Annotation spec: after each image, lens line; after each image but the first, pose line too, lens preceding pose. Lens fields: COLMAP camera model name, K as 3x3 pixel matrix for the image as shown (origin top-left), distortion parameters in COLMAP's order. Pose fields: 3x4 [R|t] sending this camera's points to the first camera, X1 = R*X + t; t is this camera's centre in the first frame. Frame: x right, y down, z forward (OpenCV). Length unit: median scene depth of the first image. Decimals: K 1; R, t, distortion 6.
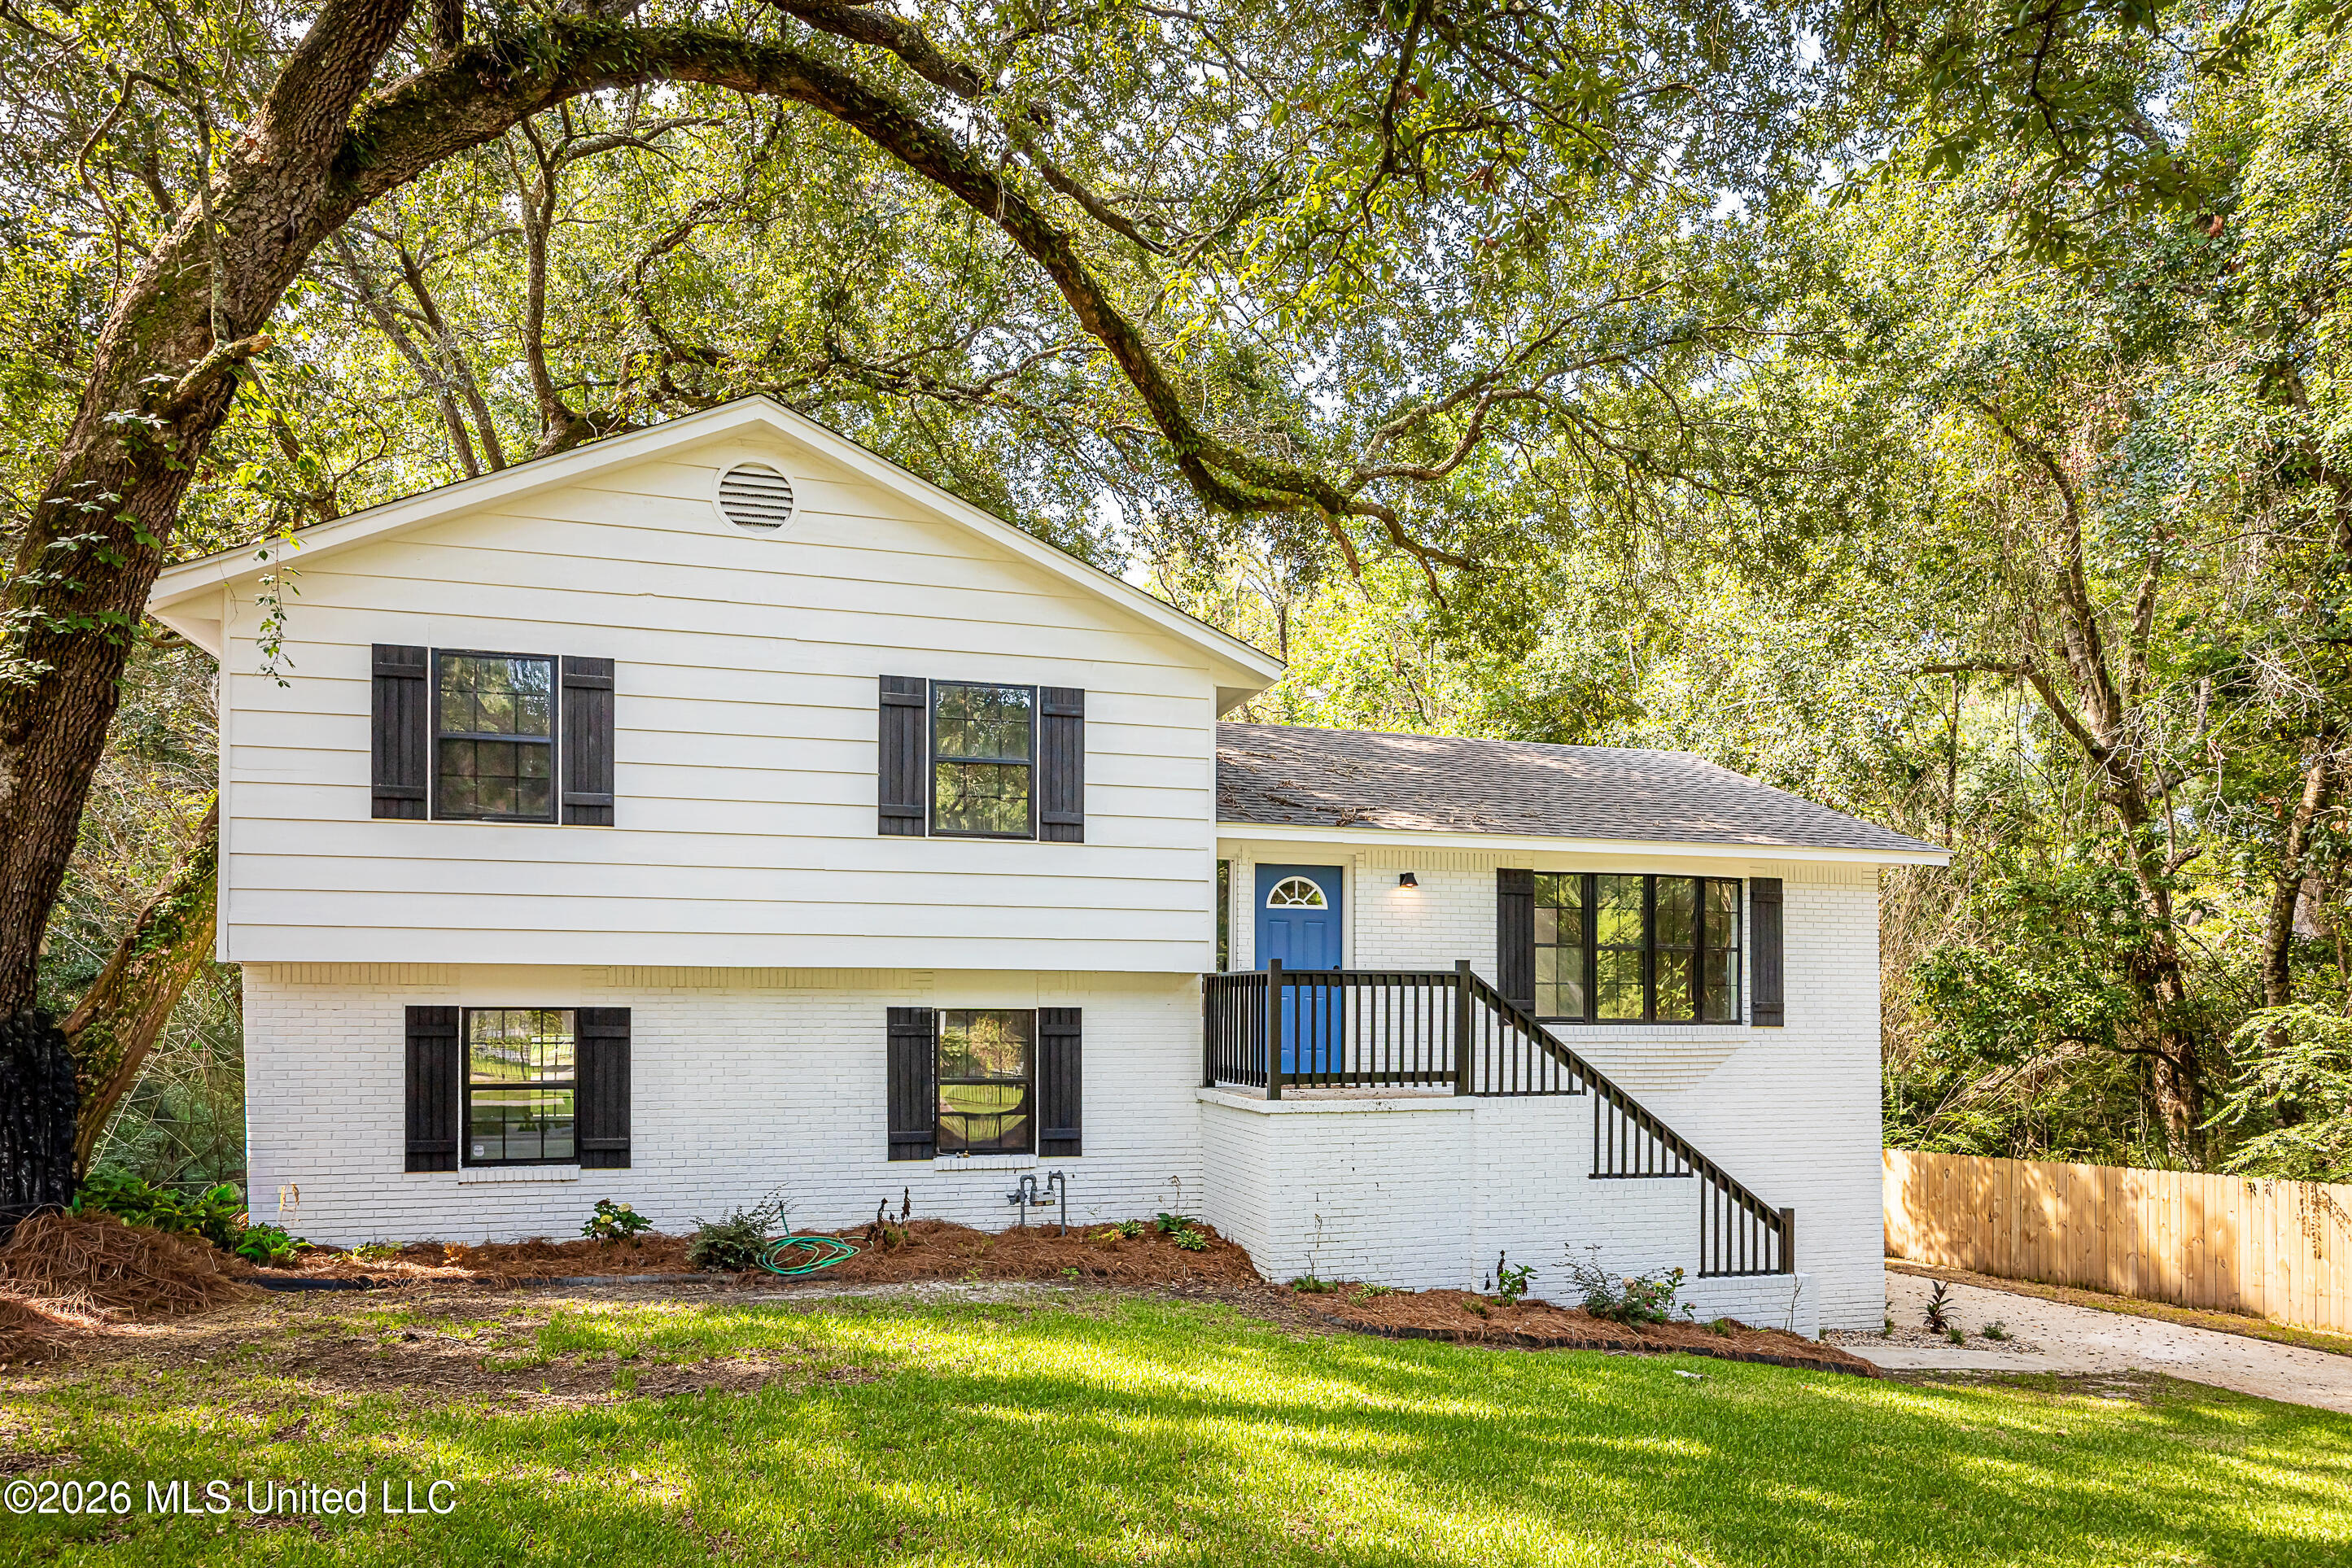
lens RADIAL K [[1520.2, 0, 1167.2], [0, 1520.2, 922.9], [0, 0, 1]] dist [-0.009539, -0.004800]
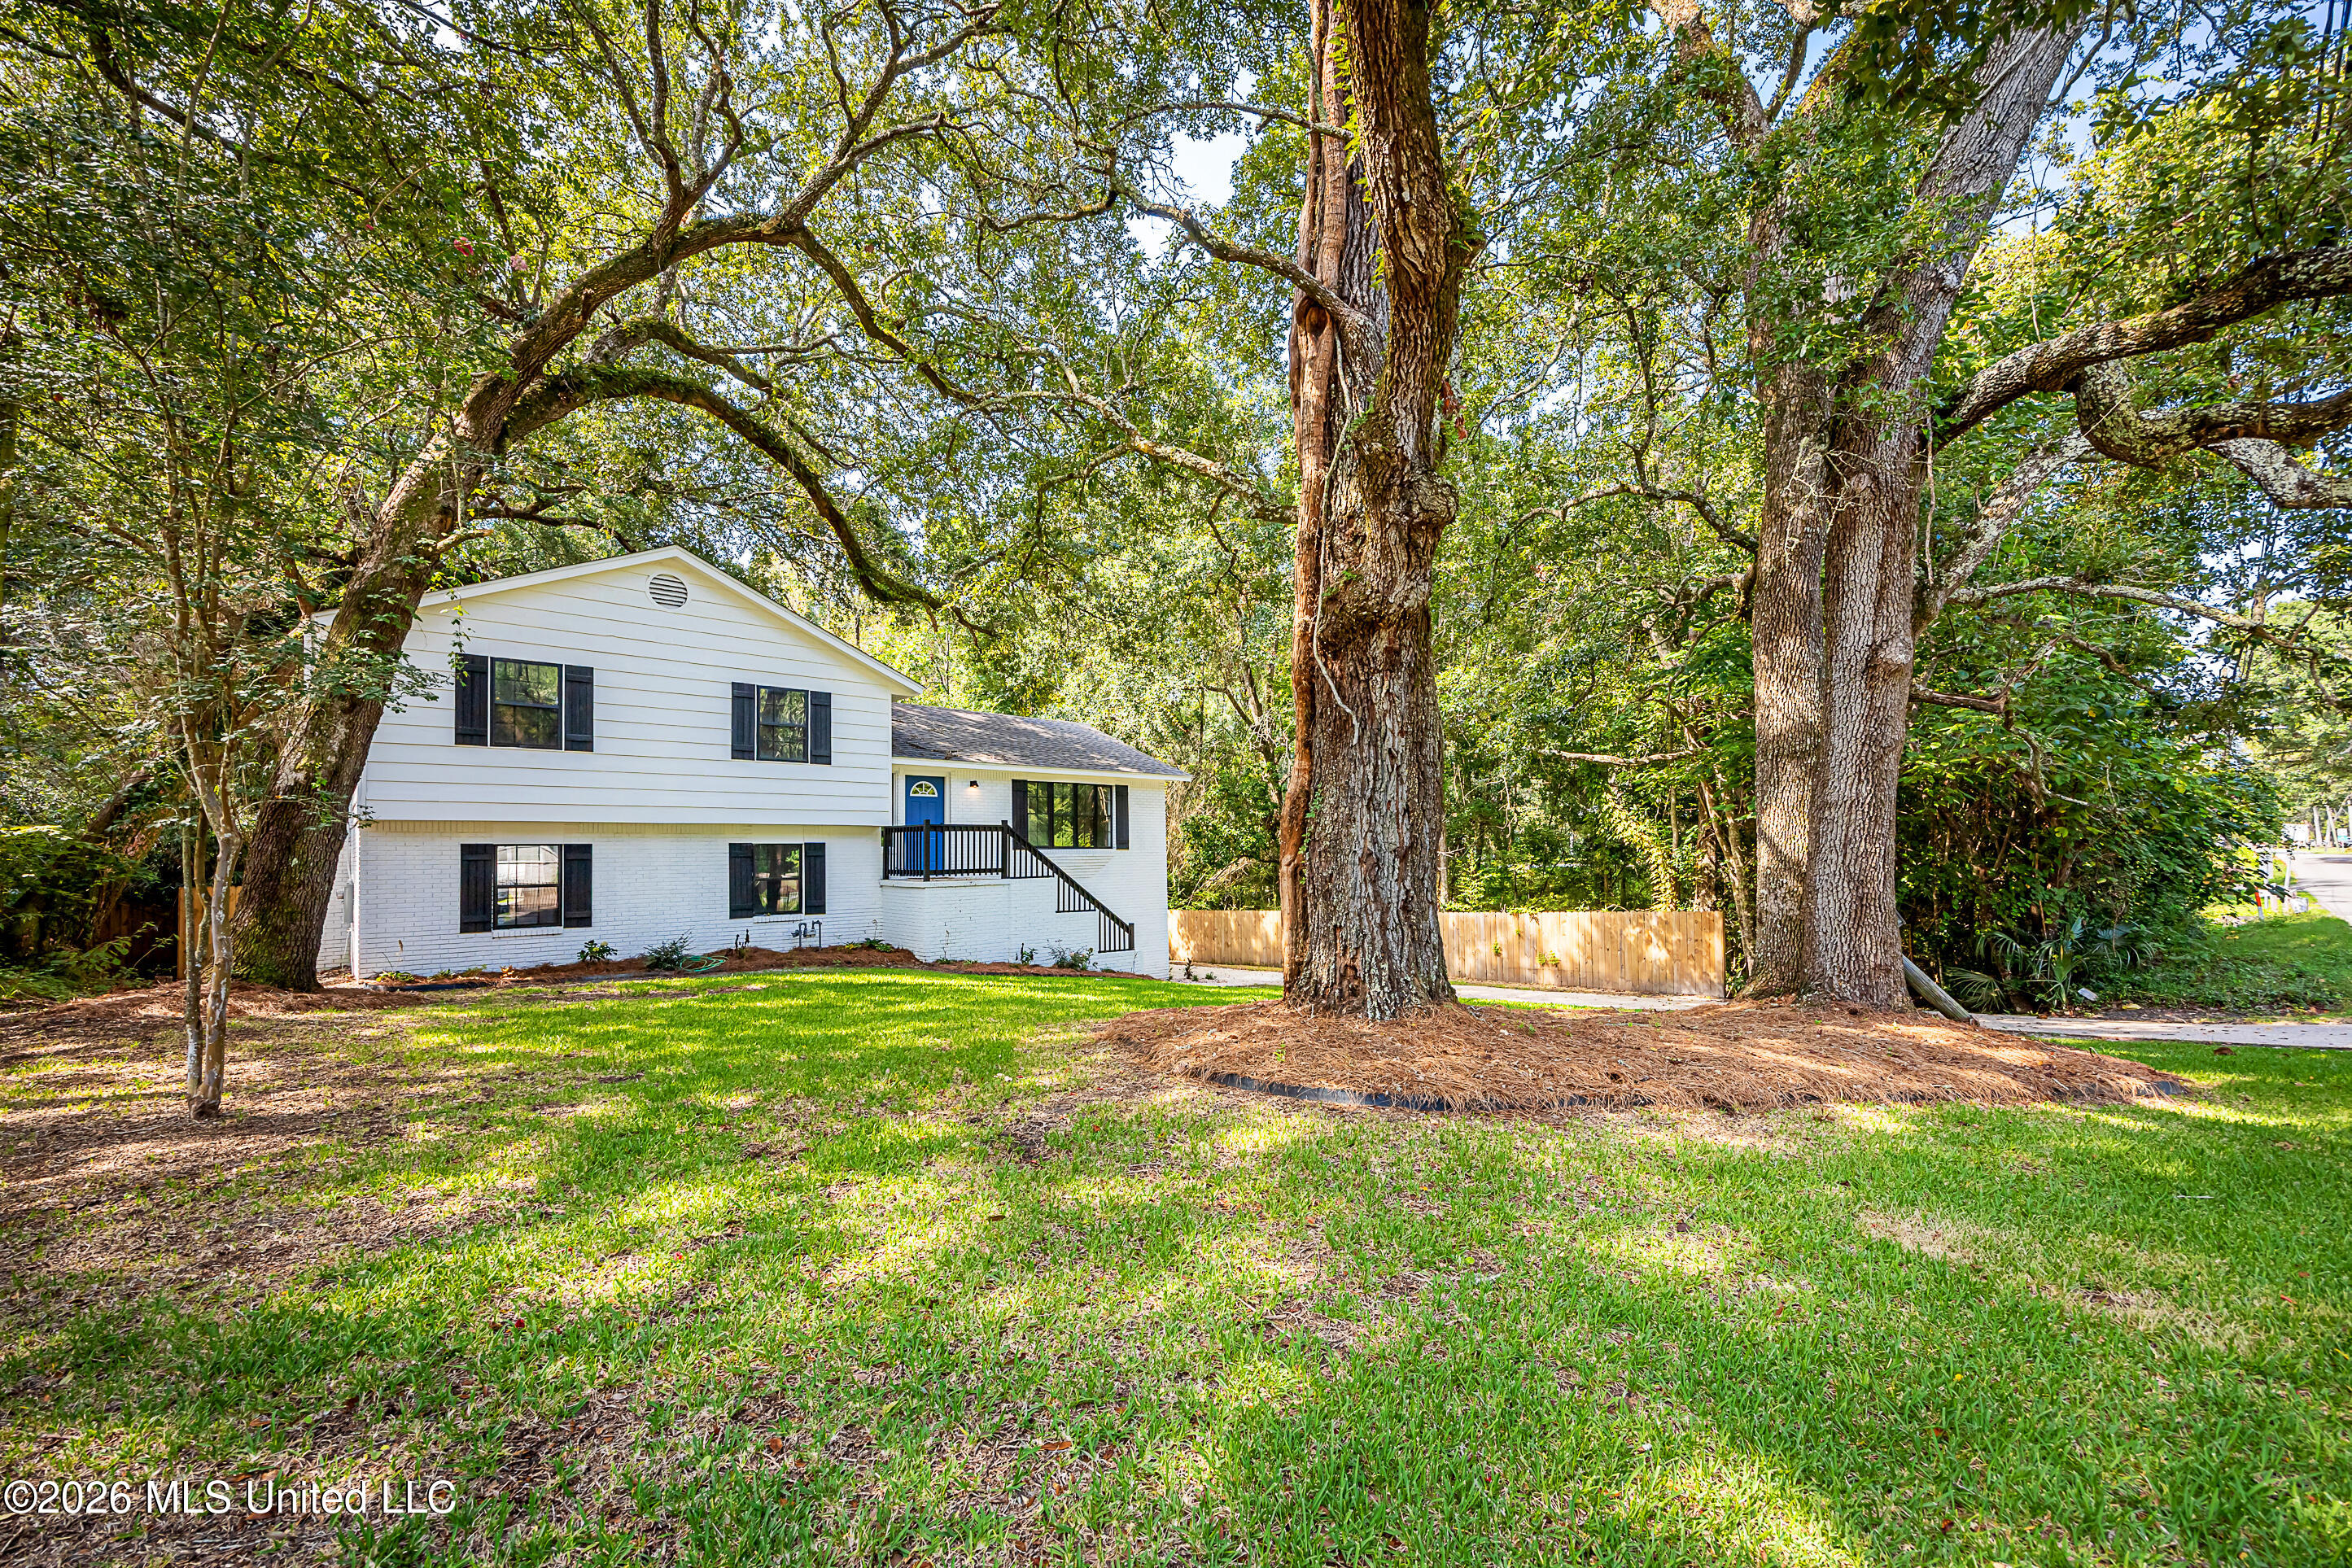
lens RADIAL K [[939.1, 0, 1177.2], [0, 939.1, 796.3], [0, 0, 1]] dist [0.011168, -0.000058]
pose [[0.899173, 0.012925, 0.437401, -0.207723], [-0.011824, 0.999916, -0.005240, -0.008217], [-0.437433, -0.000460, 0.899251, -0.427344]]
